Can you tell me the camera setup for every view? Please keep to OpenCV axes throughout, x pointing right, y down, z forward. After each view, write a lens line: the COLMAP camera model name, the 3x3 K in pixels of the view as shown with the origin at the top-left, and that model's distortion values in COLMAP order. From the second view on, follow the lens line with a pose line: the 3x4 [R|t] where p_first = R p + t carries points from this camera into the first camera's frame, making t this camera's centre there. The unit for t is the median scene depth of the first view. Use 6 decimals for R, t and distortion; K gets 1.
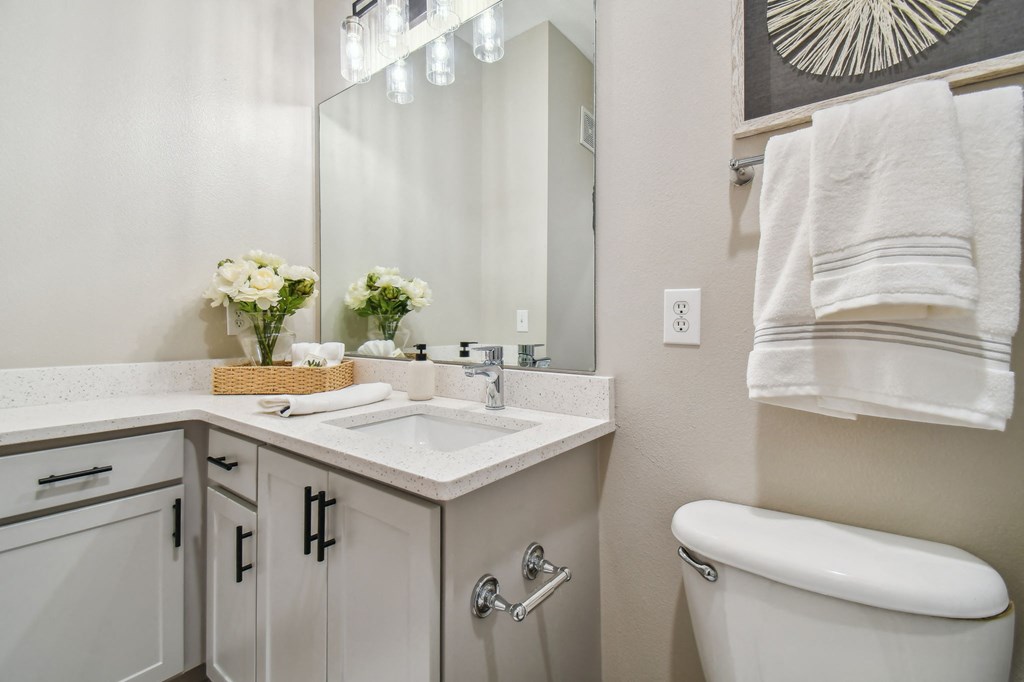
lens RADIAL K [[456.0, 0, 512.7], [0, 456.0, 322.2], [0, 0, 1]] dist [-0.000226, -0.000208]
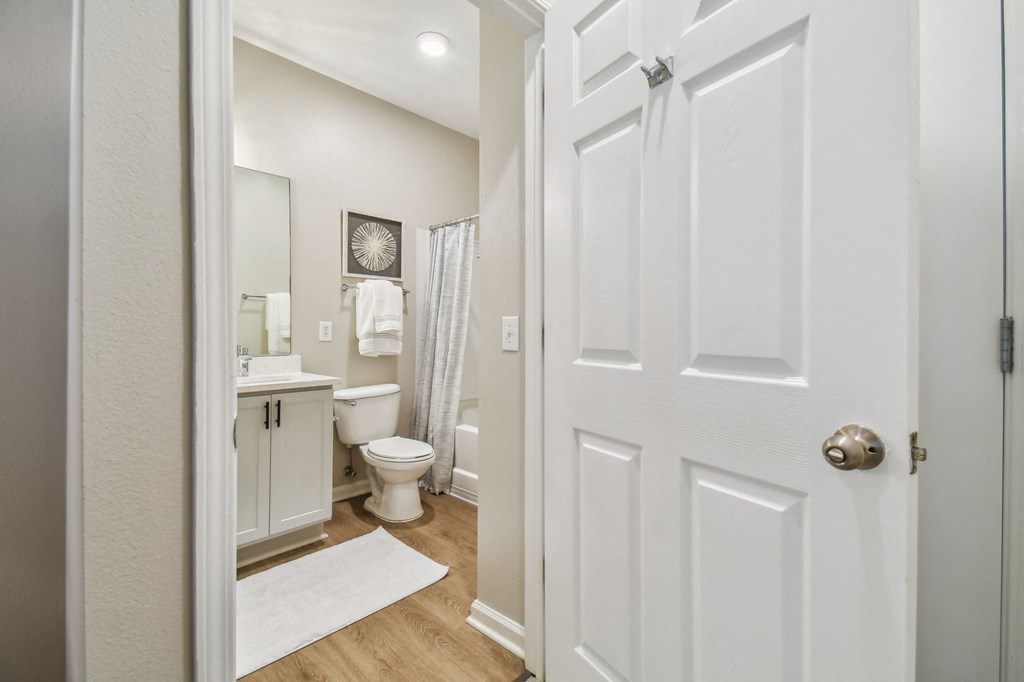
lens RADIAL K [[455.9, 0, 512.9], [0, 455.9, 335.1], [0, 0, 1]] dist [0.025358, -0.000763]
pose [[0.101501, -0.005943, 0.994818, -3.152064], [-0.005233, 0.999965, 0.006508, -0.018907], [-0.994822, -0.005866, 0.101467, -0.637387]]
